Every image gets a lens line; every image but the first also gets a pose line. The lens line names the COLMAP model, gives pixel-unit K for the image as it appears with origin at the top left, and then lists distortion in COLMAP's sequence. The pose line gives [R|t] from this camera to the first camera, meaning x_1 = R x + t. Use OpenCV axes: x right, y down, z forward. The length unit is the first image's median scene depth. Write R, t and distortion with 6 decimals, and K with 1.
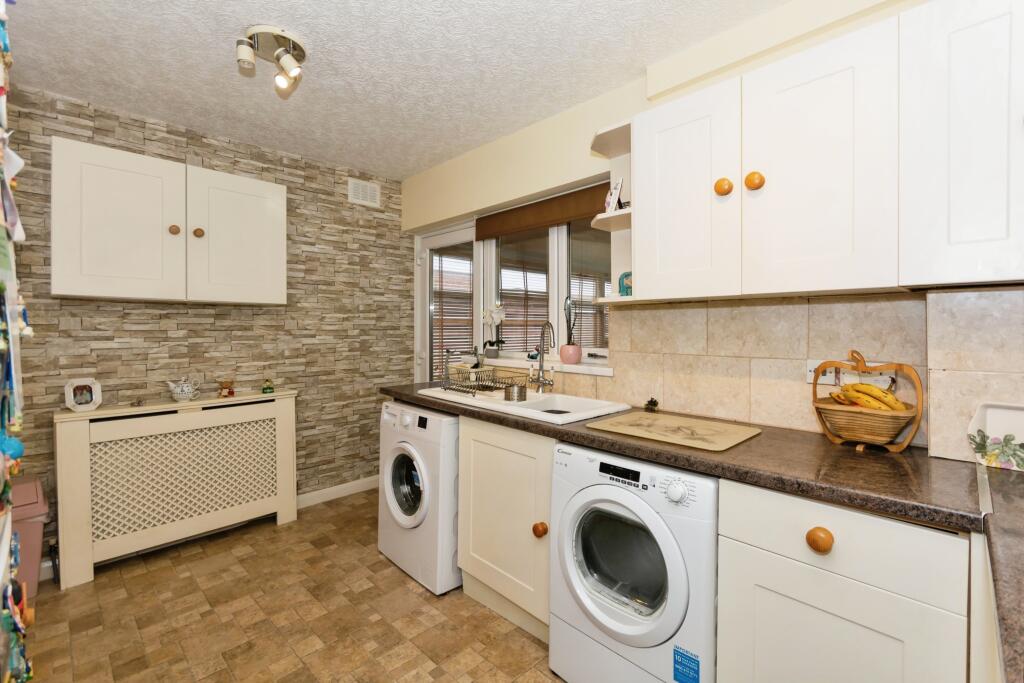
lens RADIAL K [[466.4, 0, 515.4], [0, 466.4, 332.7], [0, 0, 1]] dist [-0.000655, -0.000253]
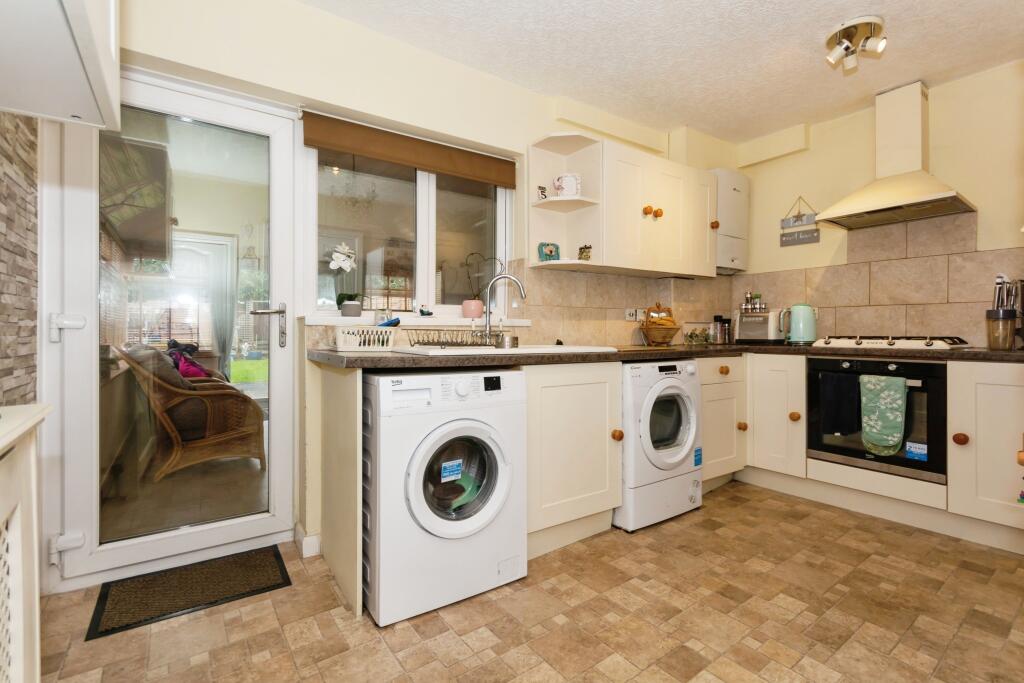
lens RADIAL K [[466.4, 0, 515.9], [0, 466.4, 333.2], [0, 0, 1]] dist [-0.000655, -0.000253]
pose [[0.146728, -0.006812, 0.989153, -1.118467], [0.012907, 0.999904, 0.004971, 0.119125], [-0.989093, 0.012037, 0.146801, 0.970205]]
